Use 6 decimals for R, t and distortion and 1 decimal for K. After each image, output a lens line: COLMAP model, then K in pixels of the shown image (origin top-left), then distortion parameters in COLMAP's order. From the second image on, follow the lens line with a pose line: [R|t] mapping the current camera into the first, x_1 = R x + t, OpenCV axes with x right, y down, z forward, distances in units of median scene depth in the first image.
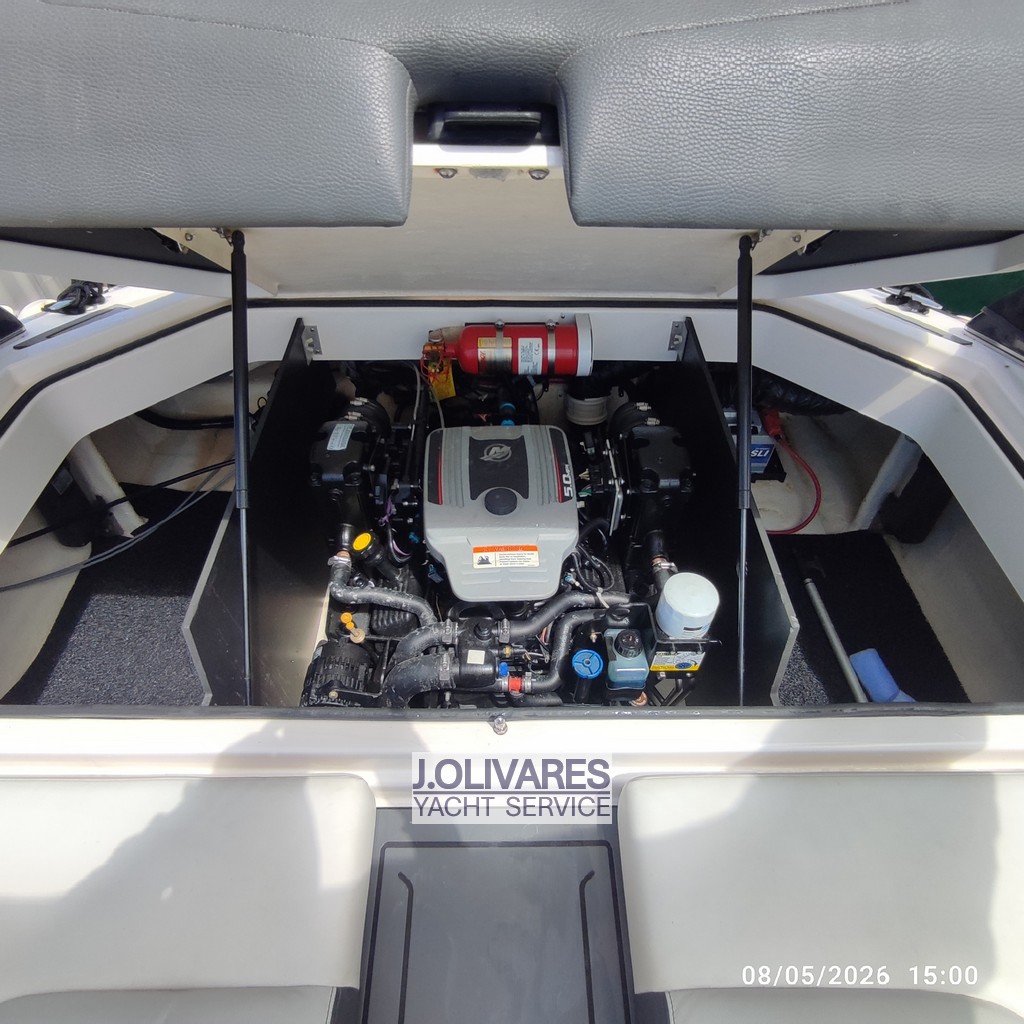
lens RADIAL K [[625.6, 0, 519.1], [0, 625.6, 507.7], [0, 0, 1]] dist [-0.032890, 0.020836]
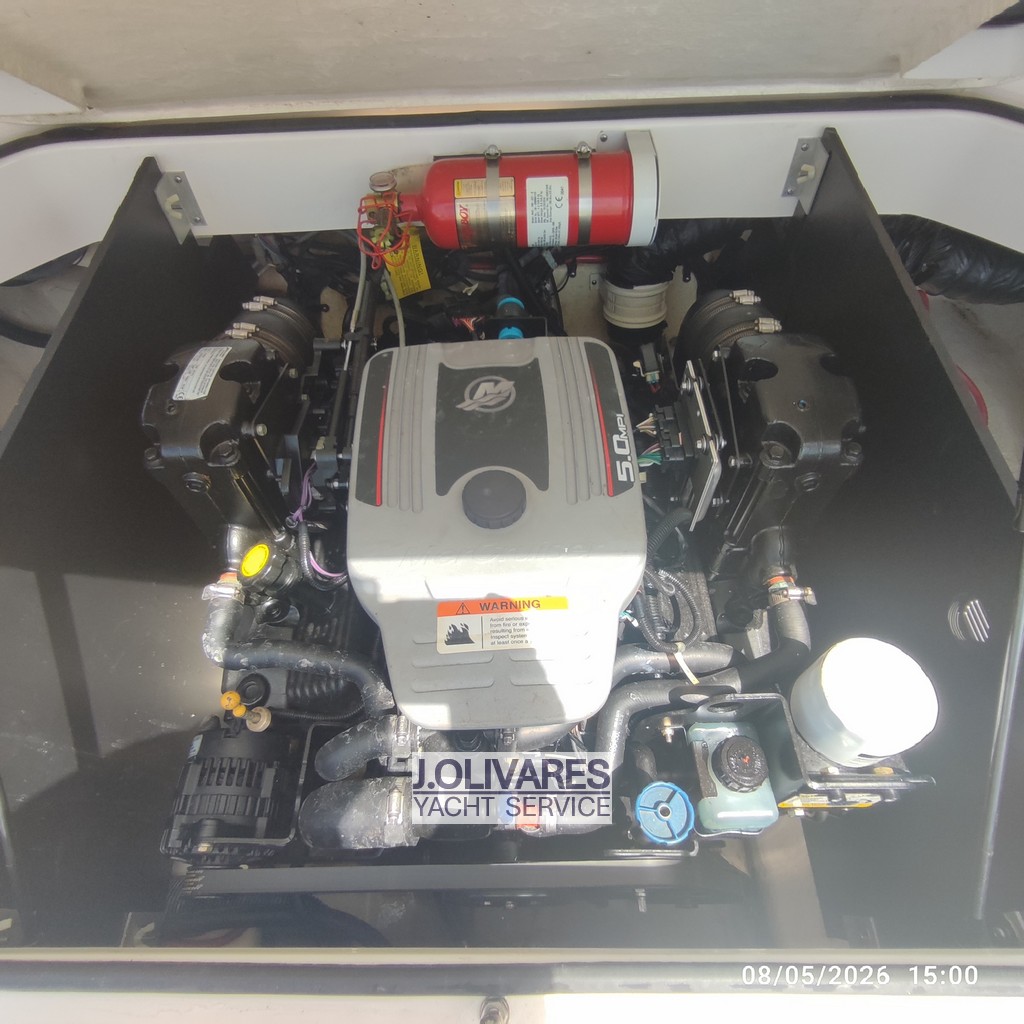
lens RADIAL K [[625.6, 0, 508.5], [0, 625.6, 509.1], [0, 0, 1]] dist [-0.032890, 0.020836]
pose [[0.998647, -0.014249, -0.050008, 0.007571], [0.022192, 0.986531, 0.162063, -0.078162], [0.047025, -0.162954, 0.985512, 0.460380]]
